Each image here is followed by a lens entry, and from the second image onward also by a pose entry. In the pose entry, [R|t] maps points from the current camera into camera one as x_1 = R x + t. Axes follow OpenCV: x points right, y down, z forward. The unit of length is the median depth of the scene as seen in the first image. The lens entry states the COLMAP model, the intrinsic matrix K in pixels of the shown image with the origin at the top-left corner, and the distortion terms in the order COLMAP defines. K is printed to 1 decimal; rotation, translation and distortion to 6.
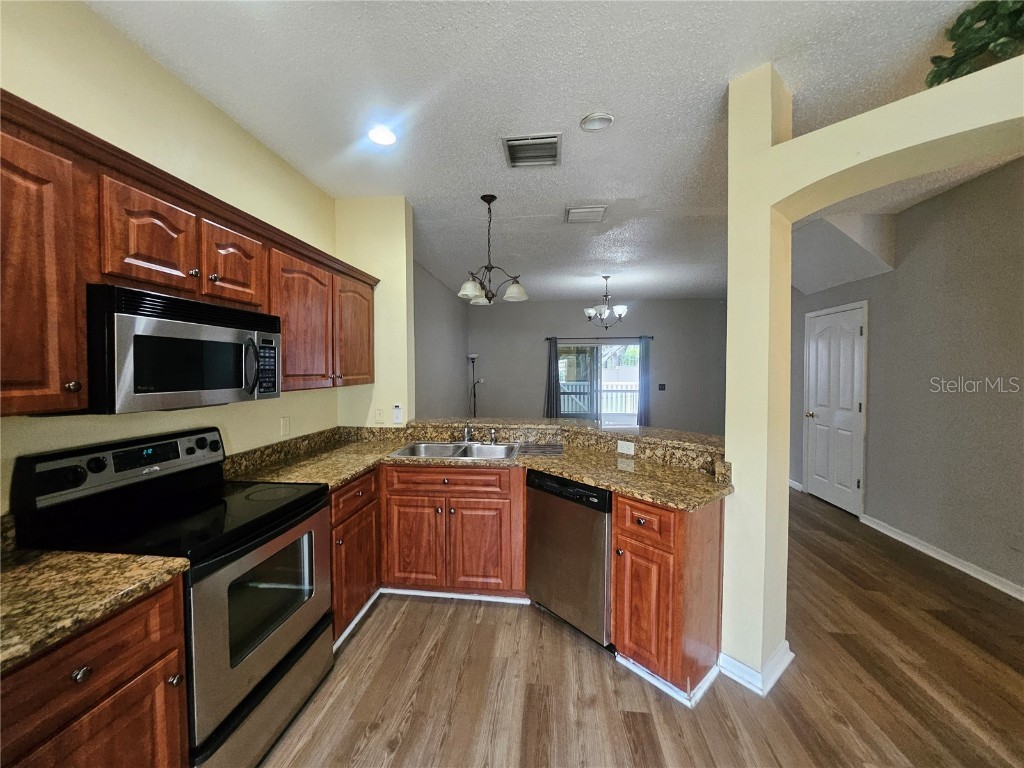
lens RADIAL K [[403.1, 0, 505.6], [0, 403.1, 379.2], [0, 0, 1]] dist [-0.005507, -0.000389]
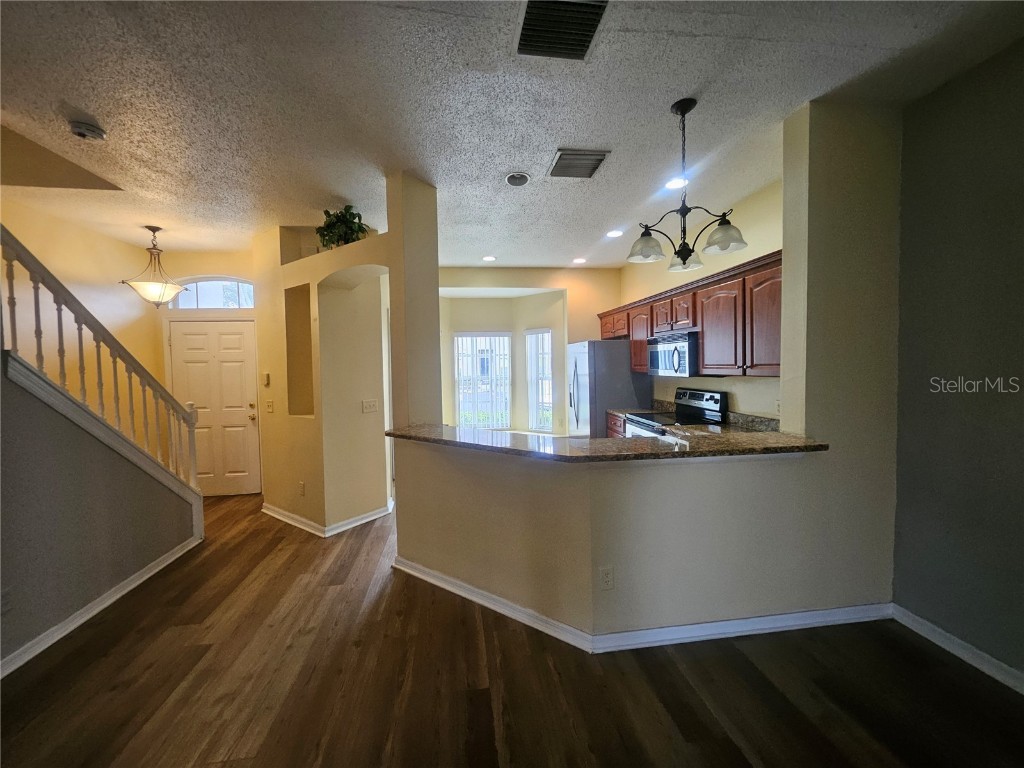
lens RADIAL K [[403.1, 0, 505.6], [0, 403.1, 379.2], [0, 0, 1]] dist [-0.005507, -0.000389]
pose [[-0.969657, 0.031022, -0.242493, 0.661348], [0.015826, 0.997801, 0.064362, -0.071728], [0.243956, 0.058571, -0.968016, 2.507388]]
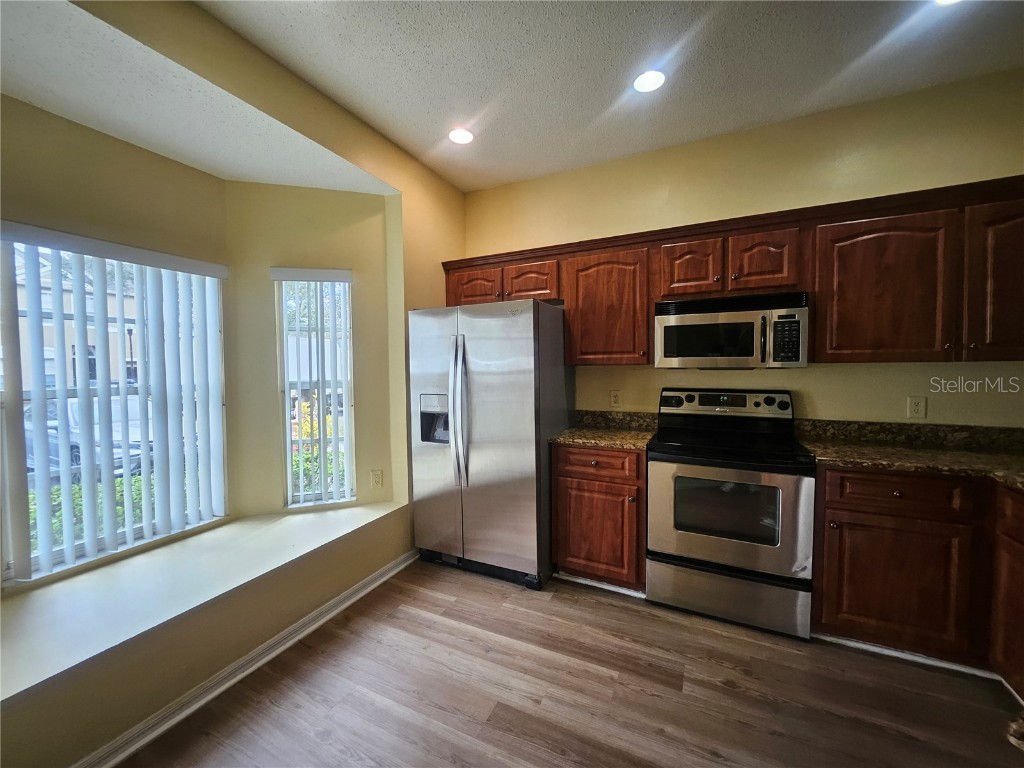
lens RADIAL K [[403.1, 0, 505.6], [0, 403.1, 379.2], [0, 0, 1]] dist [-0.005507, -0.000389]
pose [[-0.336189, 0.039486, -0.940966, 0.703996], [-0.013029, 0.998830, 0.046569, 0.037887], [0.941704, 0.027915, -0.335282, 0.596127]]
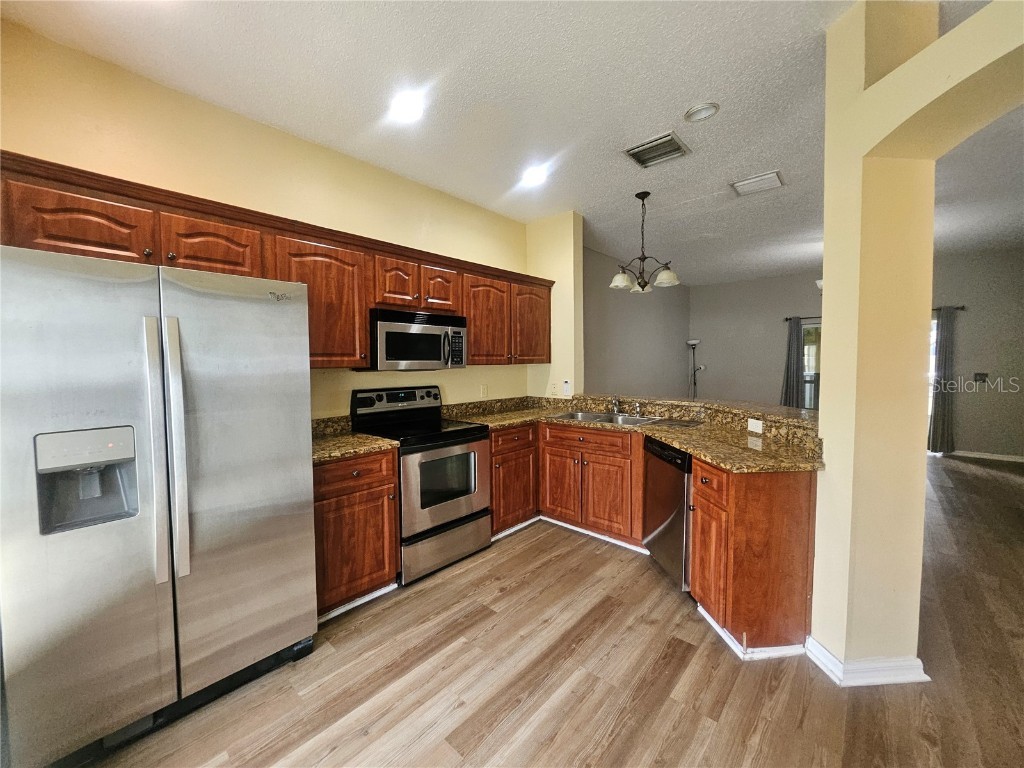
lens RADIAL K [[402.3, 0, 502.9], [0, 402.3, 378.1], [0, 0, 1]] dist [-0.001504, 0.000083]
pose [[0.808914, 0.019137, -0.587615, 0.478809], [-0.008088, 0.999738, 0.021425, 0.048388], [0.587871, -0.012578, 0.808857, -0.191285]]
